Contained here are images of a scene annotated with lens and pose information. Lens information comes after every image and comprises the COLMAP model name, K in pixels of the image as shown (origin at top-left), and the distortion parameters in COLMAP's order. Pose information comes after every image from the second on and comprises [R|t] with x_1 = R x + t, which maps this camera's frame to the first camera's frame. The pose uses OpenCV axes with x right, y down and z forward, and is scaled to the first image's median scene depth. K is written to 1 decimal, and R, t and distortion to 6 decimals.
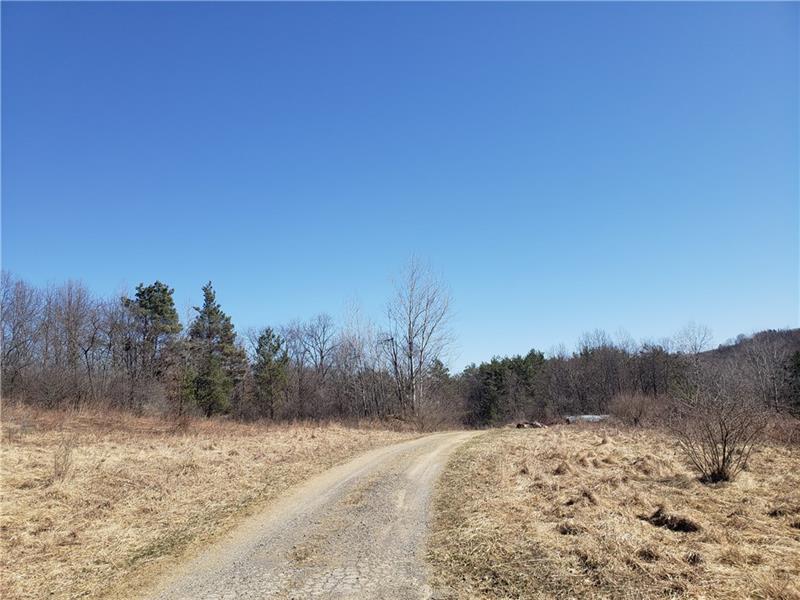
lens RADIAL K [[626.0, 0, 397.7], [0, 626.0, 283.5], [0, 0, 1]] dist [0.041472, -0.029982]
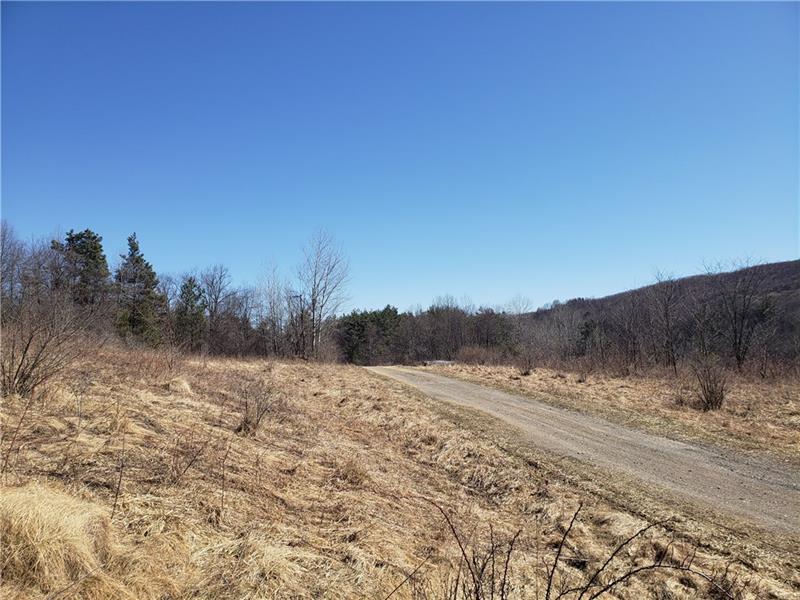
lens RADIAL K [[626.0, 0, 404.9], [0, 626.0, 305.8], [0, 0, 1]] dist [0.041472, -0.029982]
pose [[0.964468, 0.062062, 0.256806, -0.142213], [-0.091588, 0.990283, 0.104650, -0.045698], [-0.247816, -0.124452, 0.960780, -0.288449]]
